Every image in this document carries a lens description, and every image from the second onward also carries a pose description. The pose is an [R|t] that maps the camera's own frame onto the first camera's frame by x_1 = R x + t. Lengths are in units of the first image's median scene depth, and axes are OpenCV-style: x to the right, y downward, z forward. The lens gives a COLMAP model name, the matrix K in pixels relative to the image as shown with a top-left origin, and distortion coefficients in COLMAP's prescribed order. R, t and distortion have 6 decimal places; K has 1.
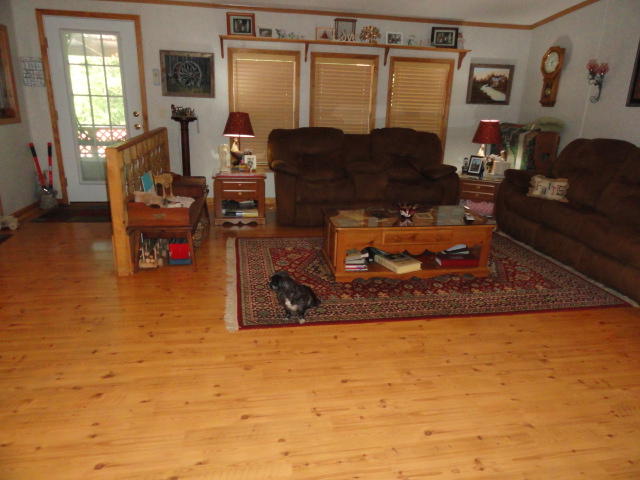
lens RADIAL K [[449.5, 0, 320.7], [0, 449.5, 240.2], [0, 0, 1]] dist [0.002189, 0.004079]
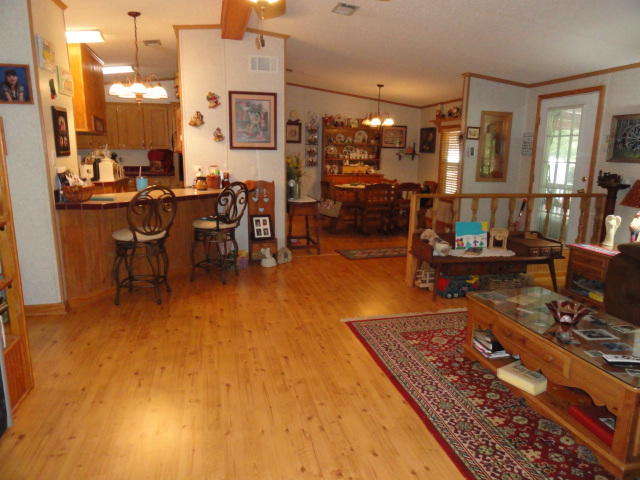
lens RADIAL K [[449.5, 0, 320.4], [0, 449.5, 240.1], [0, 0, 1]] dist [0.002189, 0.004079]
pose [[0.056821, 0.163461, -0.984912, 0.866460], [-0.314445, 0.939230, 0.137739, -0.154769], [0.947574, 0.301874, 0.104768, 0.549846]]
